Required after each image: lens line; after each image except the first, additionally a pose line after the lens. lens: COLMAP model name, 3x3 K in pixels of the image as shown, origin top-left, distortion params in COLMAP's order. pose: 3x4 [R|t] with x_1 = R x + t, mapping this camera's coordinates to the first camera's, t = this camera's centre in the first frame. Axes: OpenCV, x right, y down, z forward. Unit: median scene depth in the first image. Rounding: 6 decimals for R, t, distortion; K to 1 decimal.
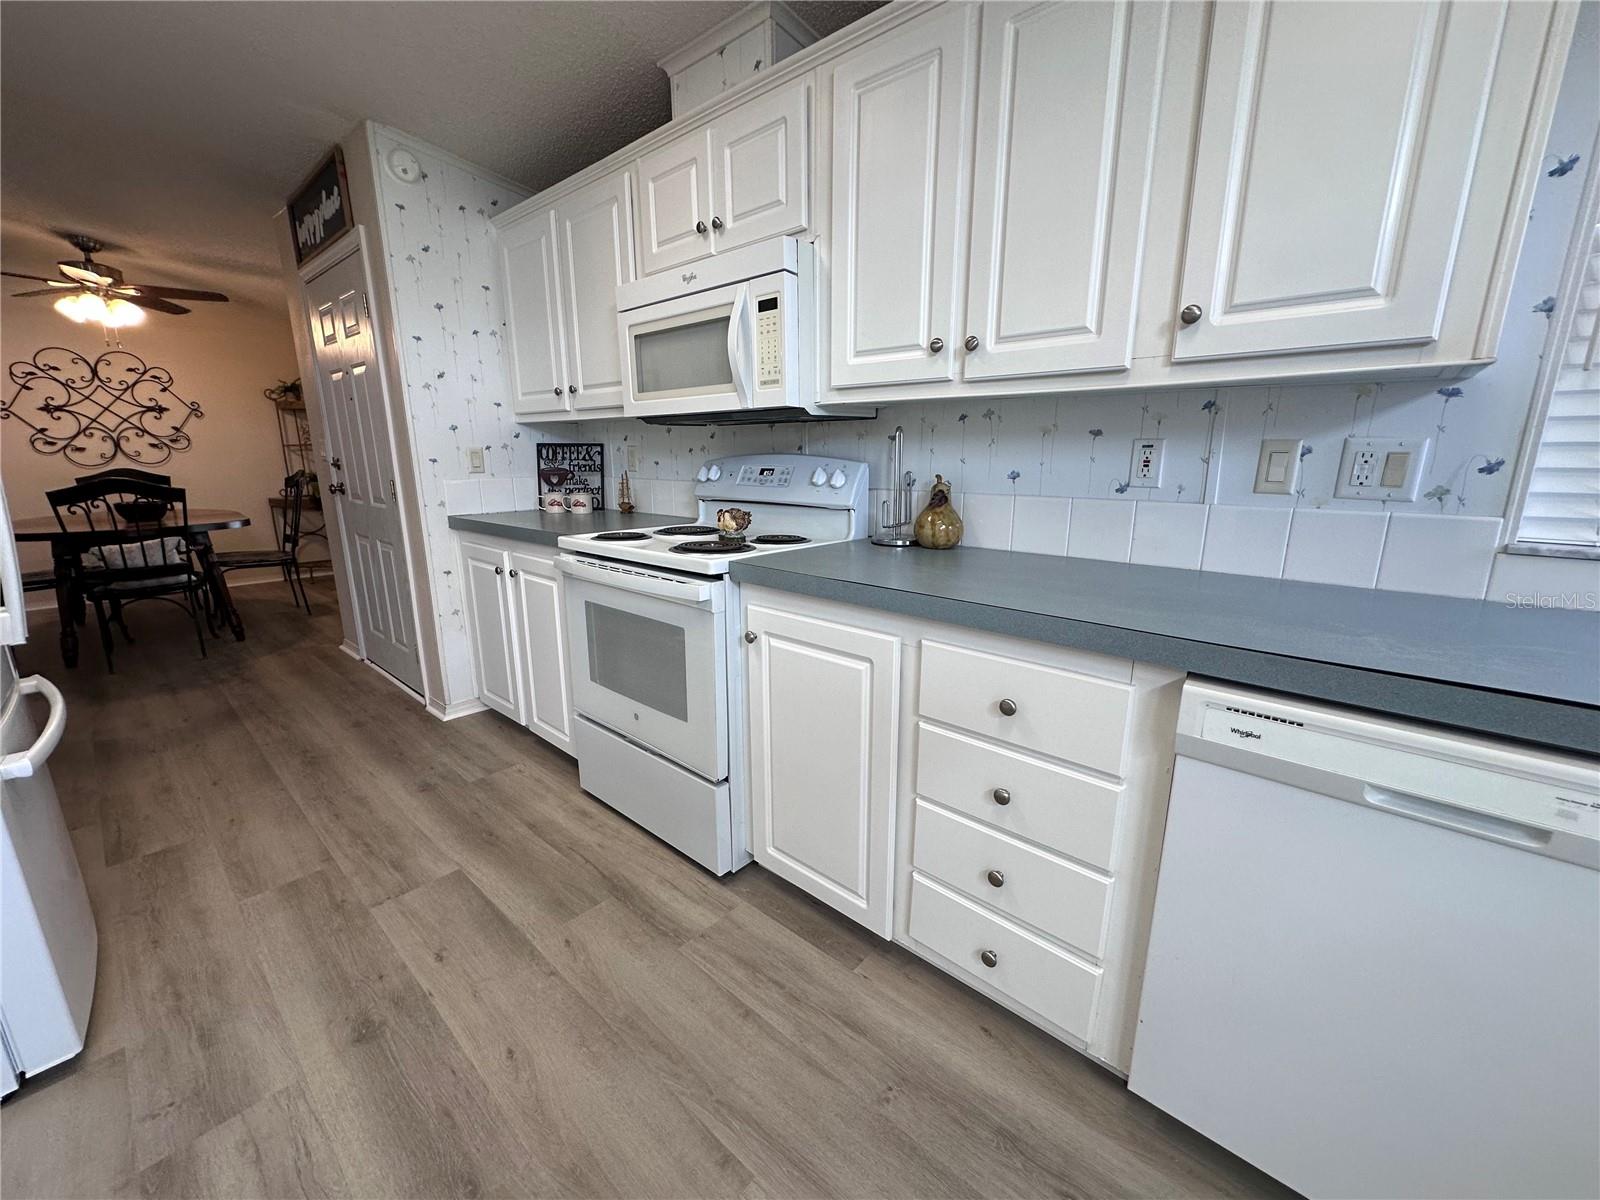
lens RADIAL K [[633.3, 0, 800.0], [0, 633.3, 600.0], [0, 0, 1]] dist [-0.000139, 0.000087]
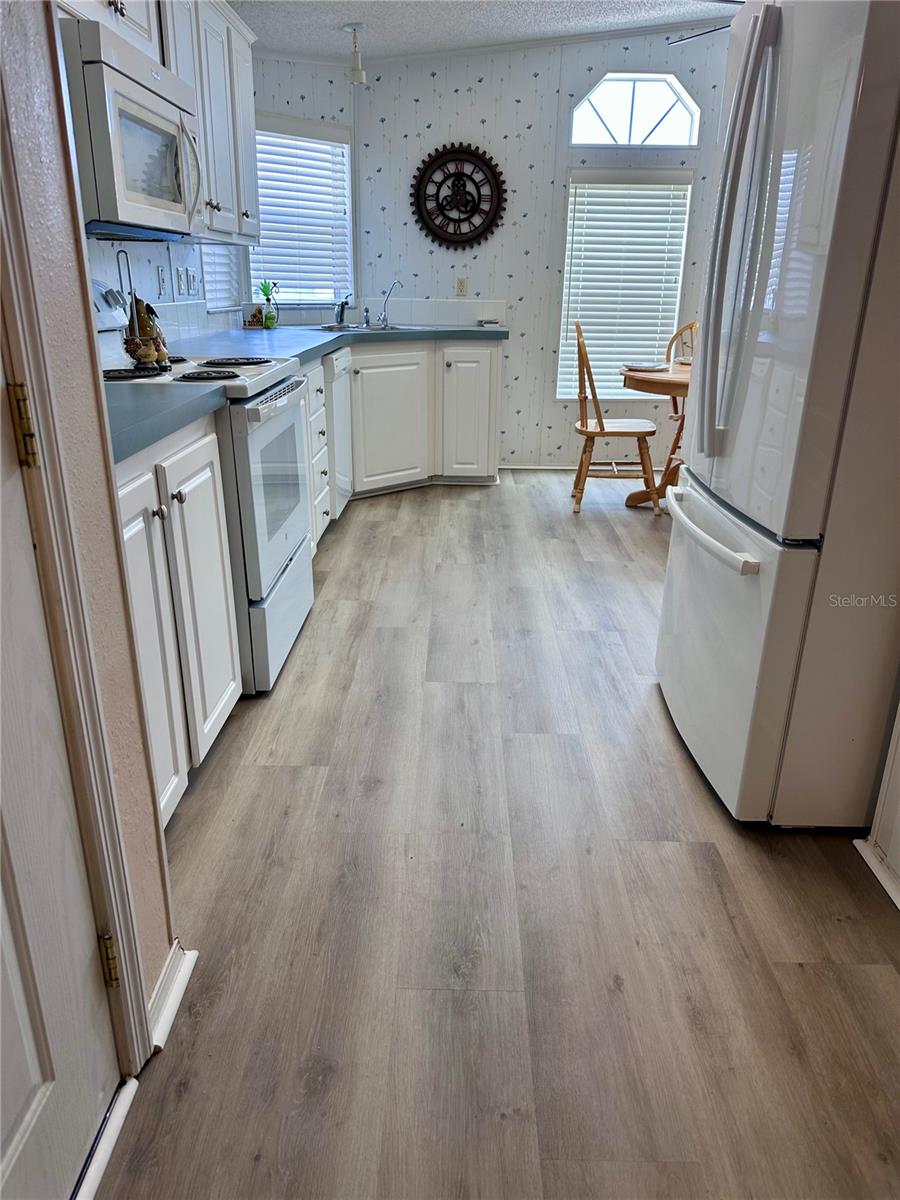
lens RADIAL K [[838.4, 0, 450.0], [0, 838.4, 600.0], [0, 0, 1]] dist [0.065568, -0.003367]
pose [[-0.650878, -0.270197, 0.709473, -1.755688], [0.166016, 0.861247, 0.480304, -0.427922], [-0.740808, 0.430403, -0.515710, 1.872388]]
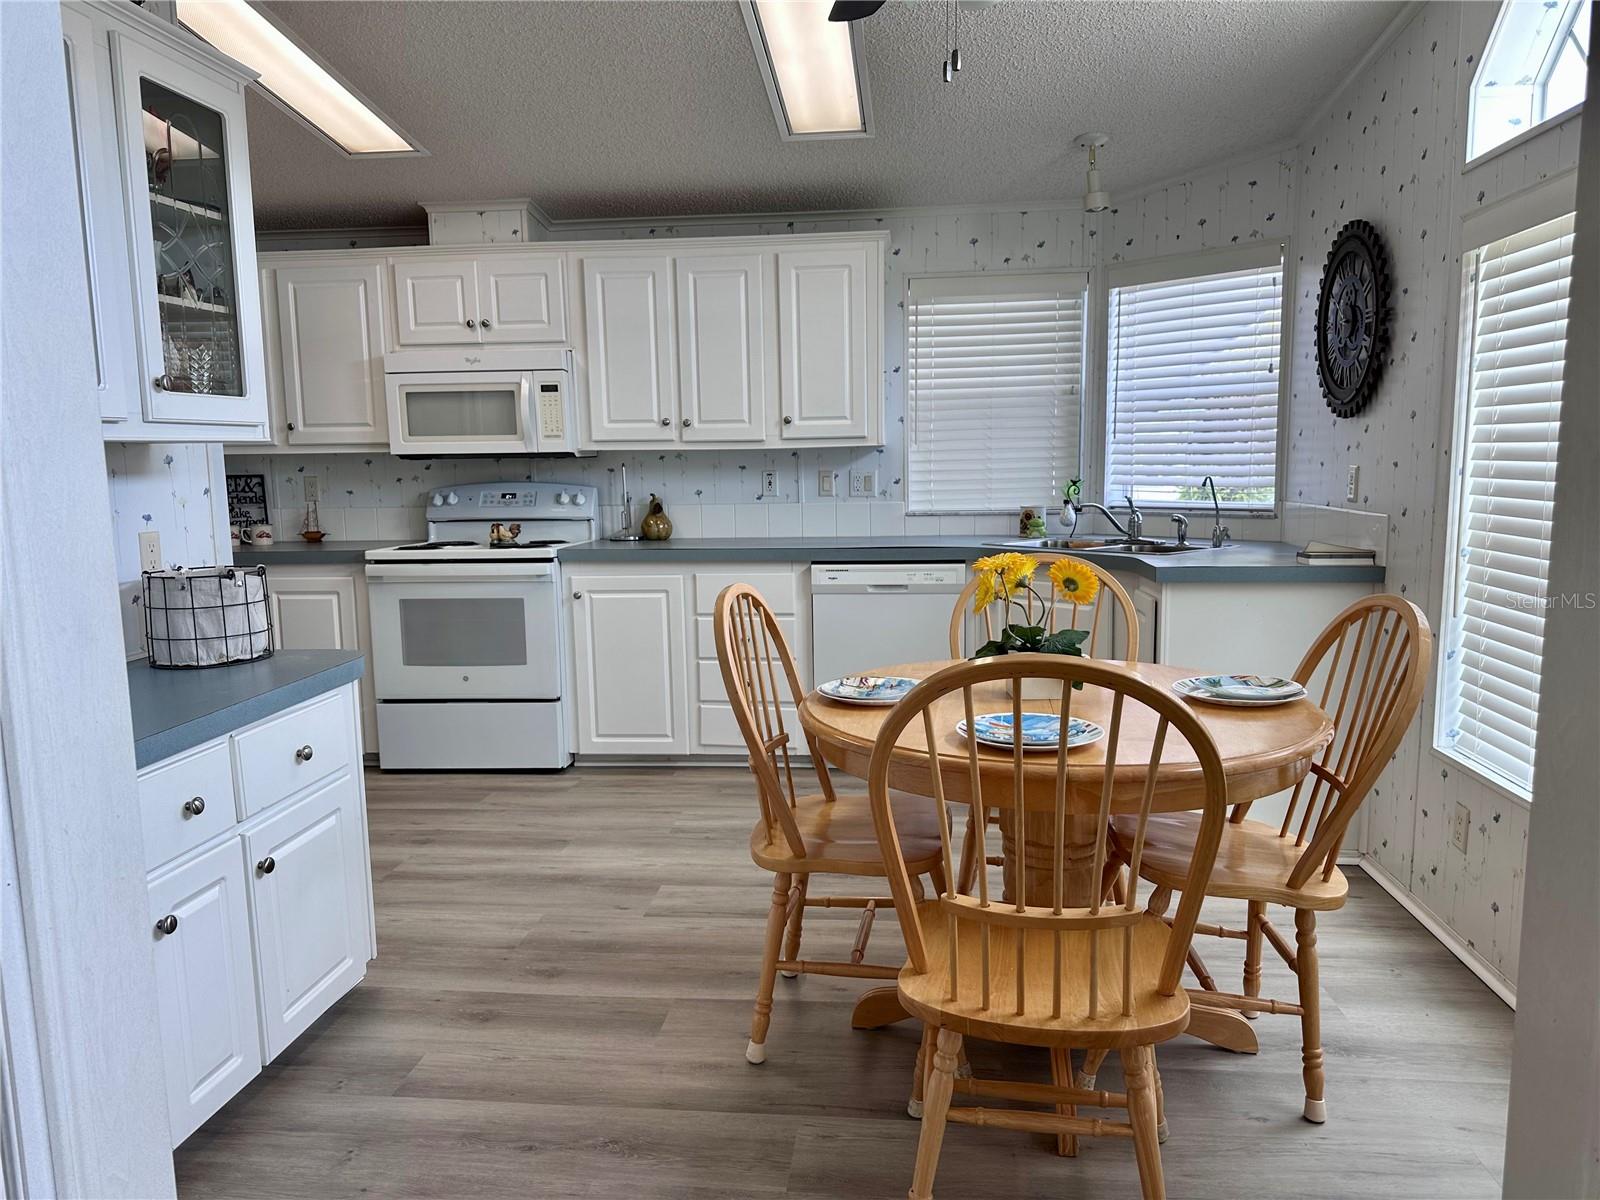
lens RADIAL K [[1117.9, 0, 800.0], [0, 1117.9, 600.0], [0, 0, 1]] dist [0.065568, -0.003367]
pose [[0.812175, -0.081003, 0.577764, -1.234564], [0.147880, 0.986556, -0.069562, 0.344021], [-0.564361, 0.141936, 0.813235, -1.582708]]
